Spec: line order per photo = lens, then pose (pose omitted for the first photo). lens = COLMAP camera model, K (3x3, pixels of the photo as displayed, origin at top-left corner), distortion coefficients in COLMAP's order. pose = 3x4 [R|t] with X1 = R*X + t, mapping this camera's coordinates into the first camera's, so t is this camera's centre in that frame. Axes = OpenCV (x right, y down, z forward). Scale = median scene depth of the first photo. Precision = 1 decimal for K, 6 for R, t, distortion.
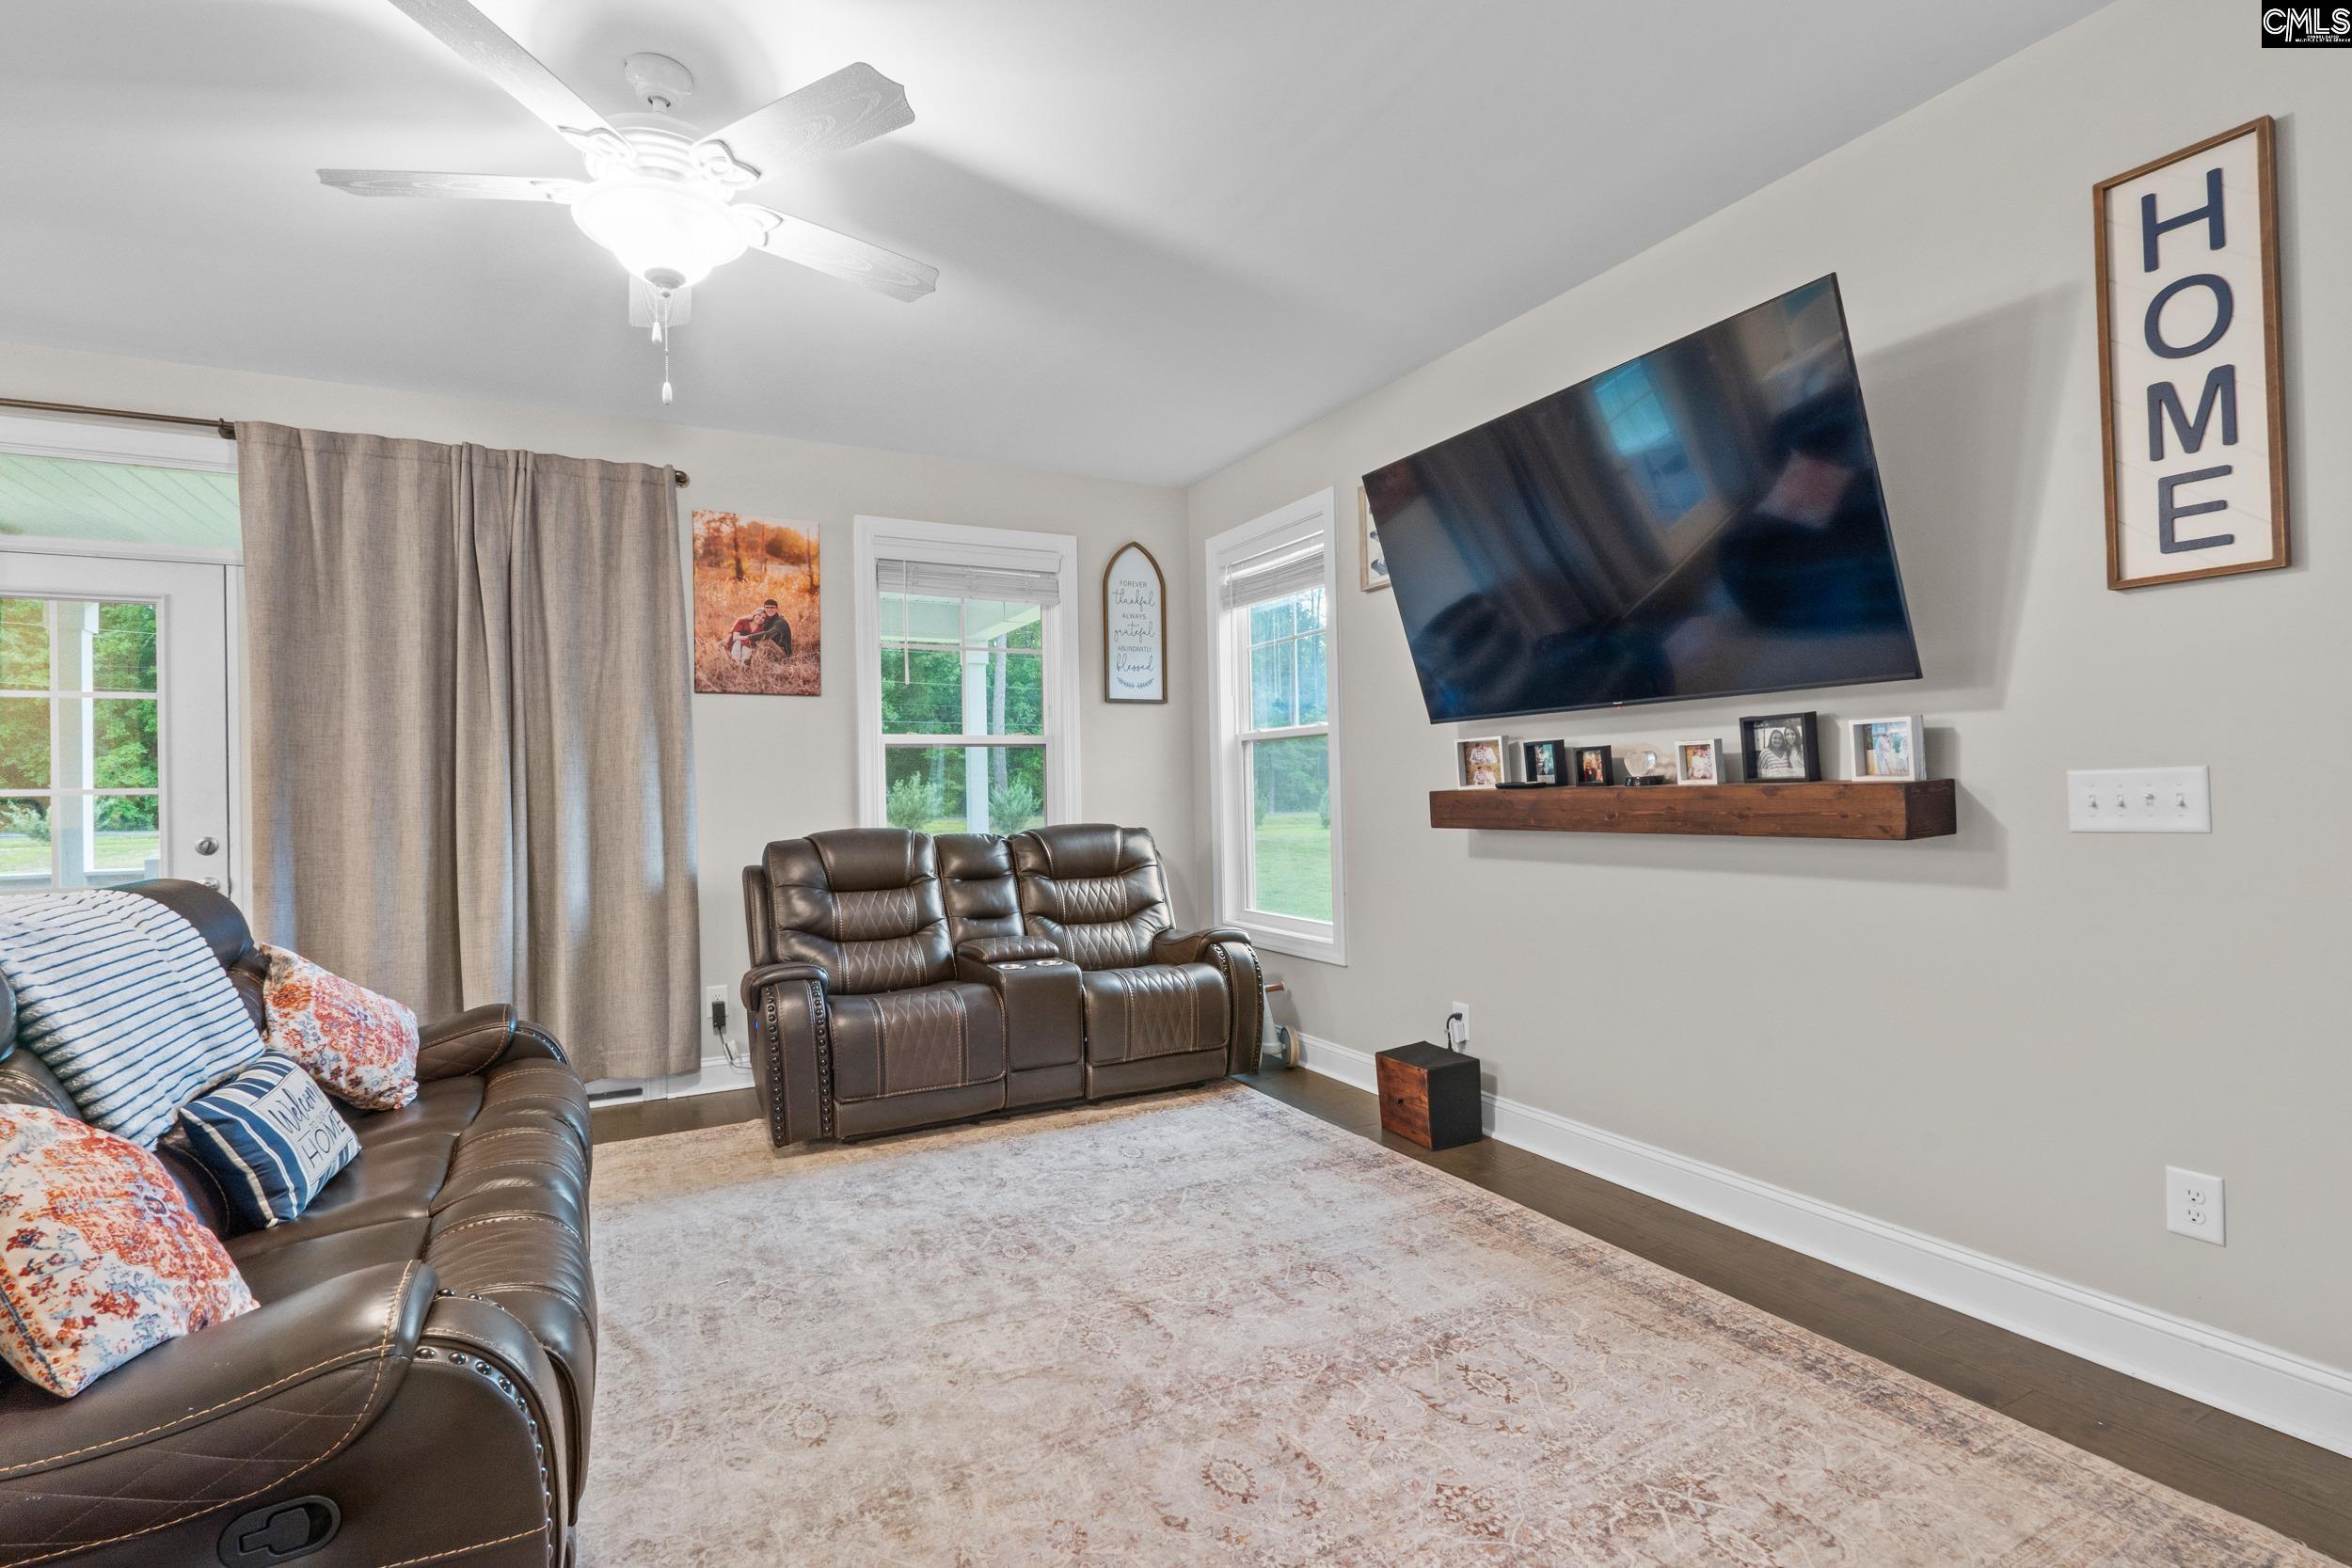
lens RADIAL K [[1087.4, 0, 1176.0], [0, 1087.4, 784.0], [0, 0, 1]] dist [0.003174, 0.000033]
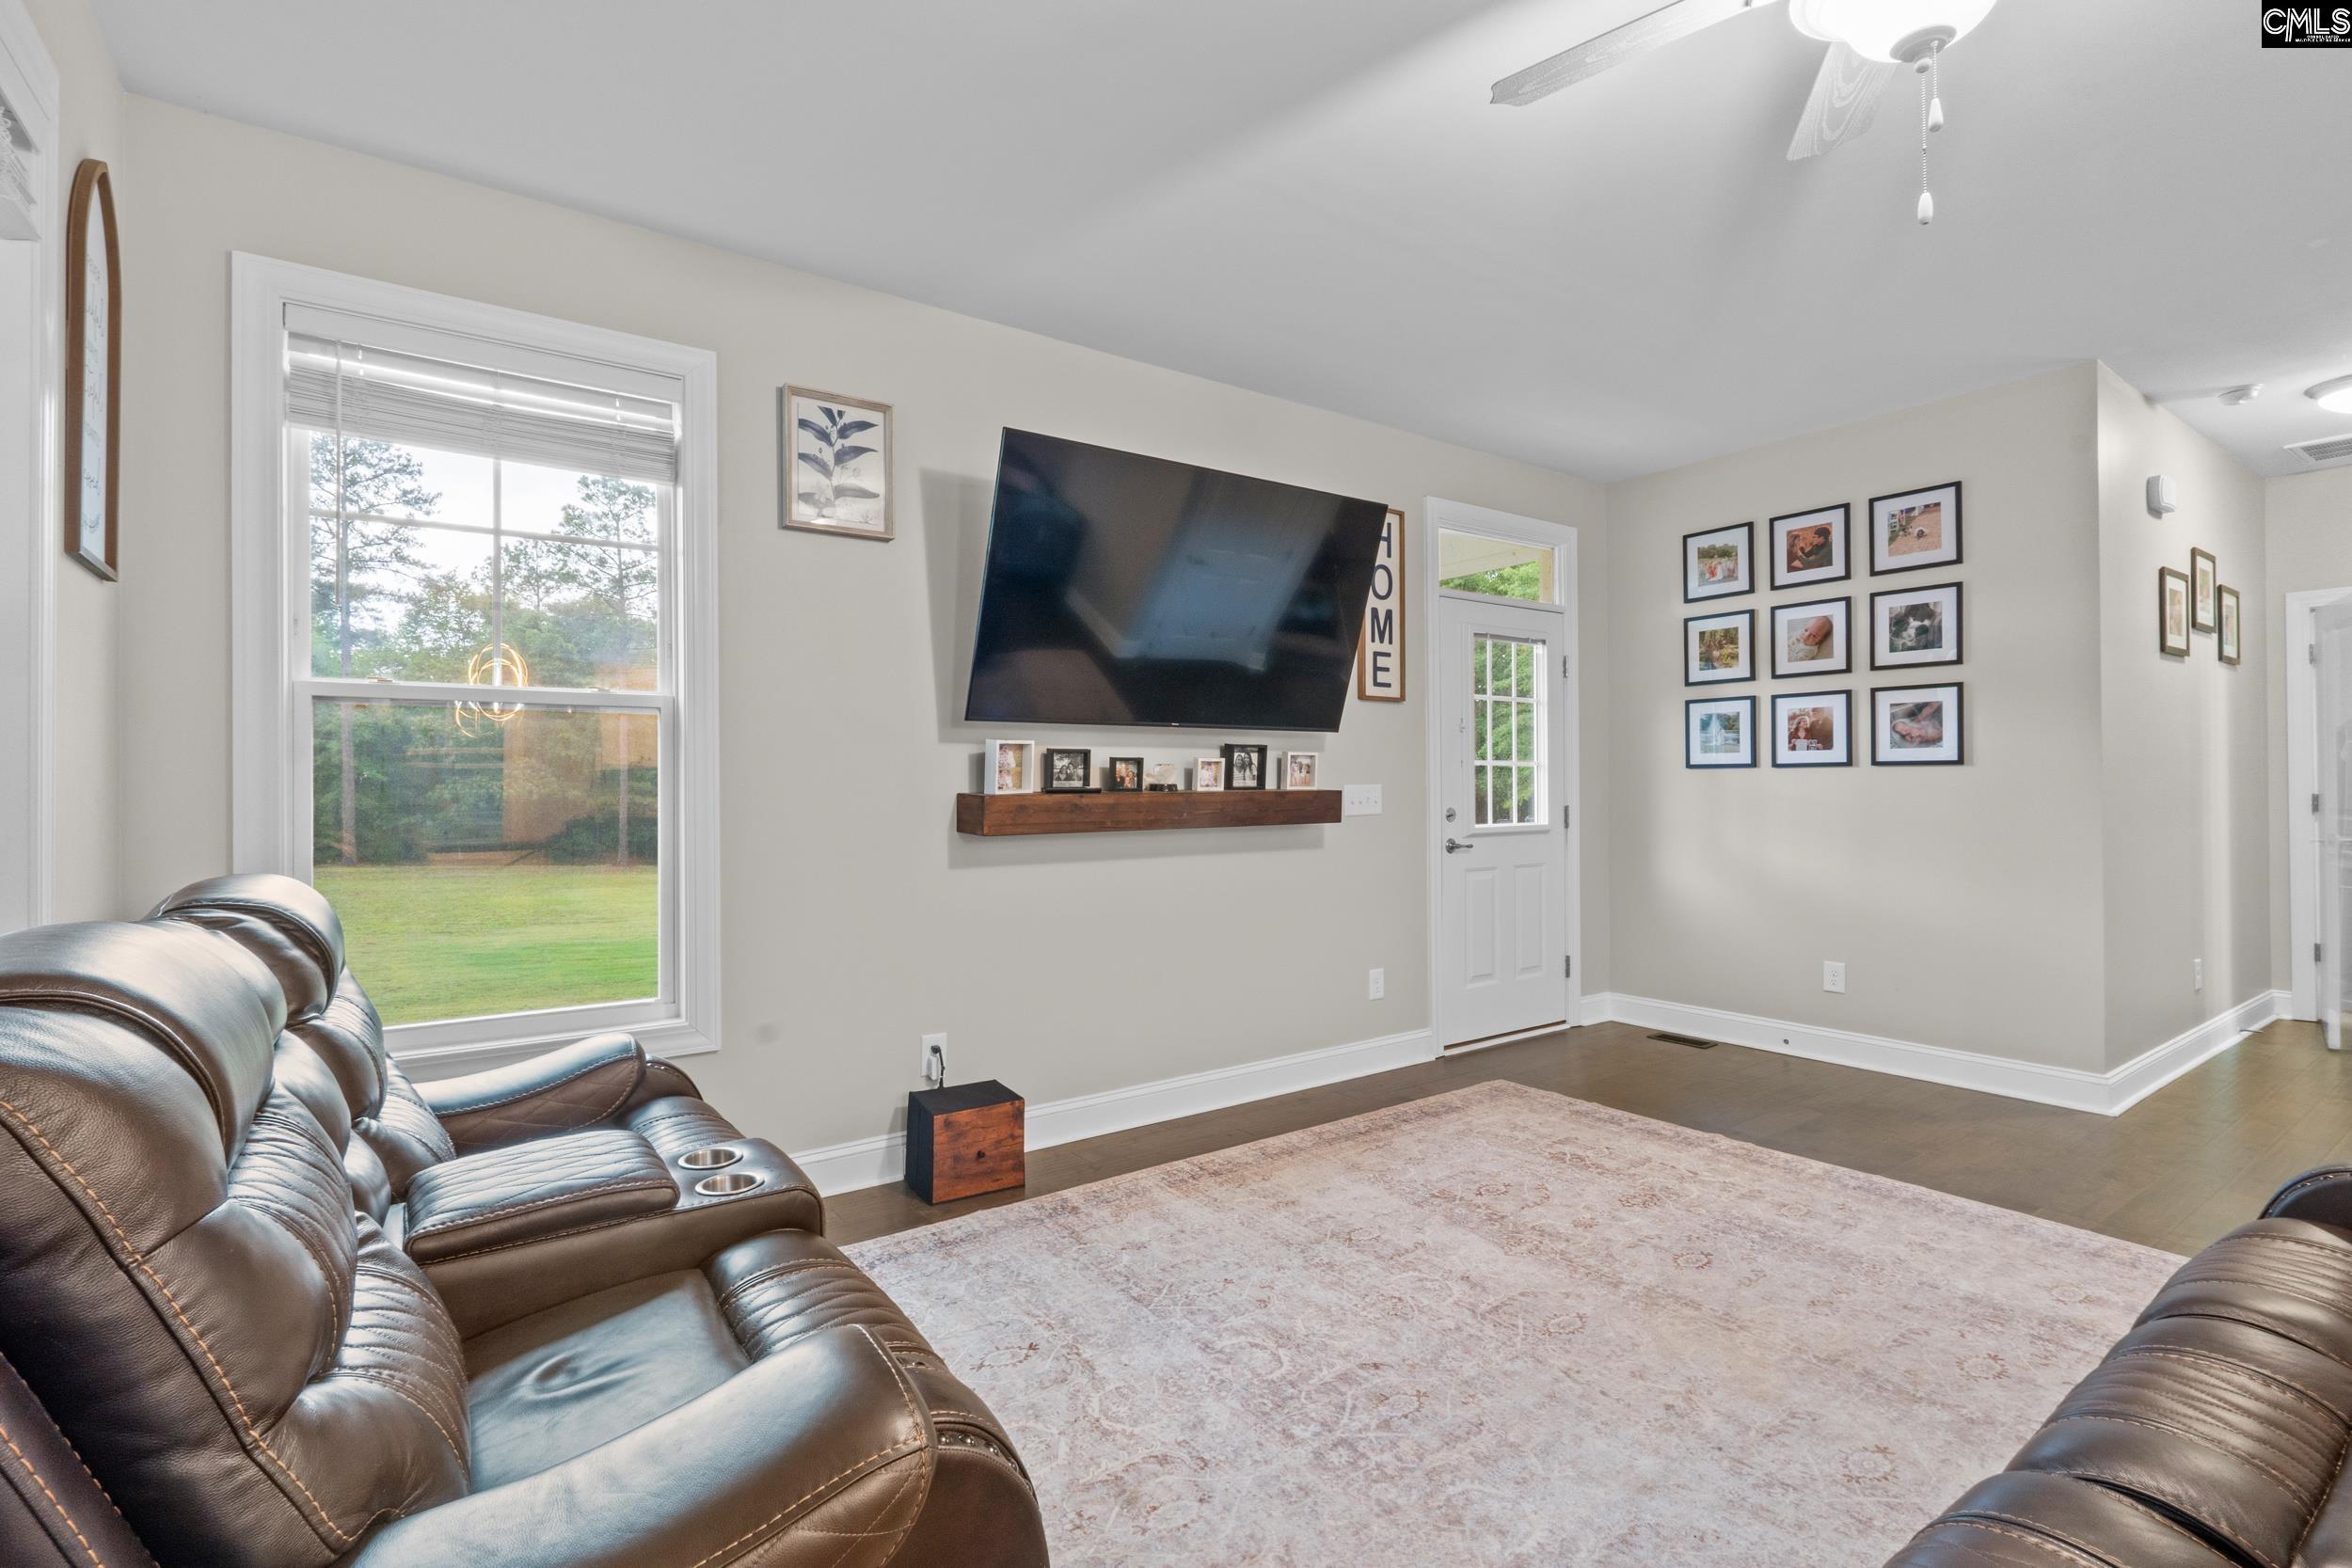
lens RADIAL K [[1069.4, 0, 1176.0], [0, 1069.4, 784.0], [0, 0, 1]] dist [-0.000844, -0.000118]
pose [[-0.120876, 0.020999, 0.992445, -0.957541], [0.003086, 0.999779, -0.020779, 0.022171], [-0.992663, 0.000551, -0.120914, 1.369353]]
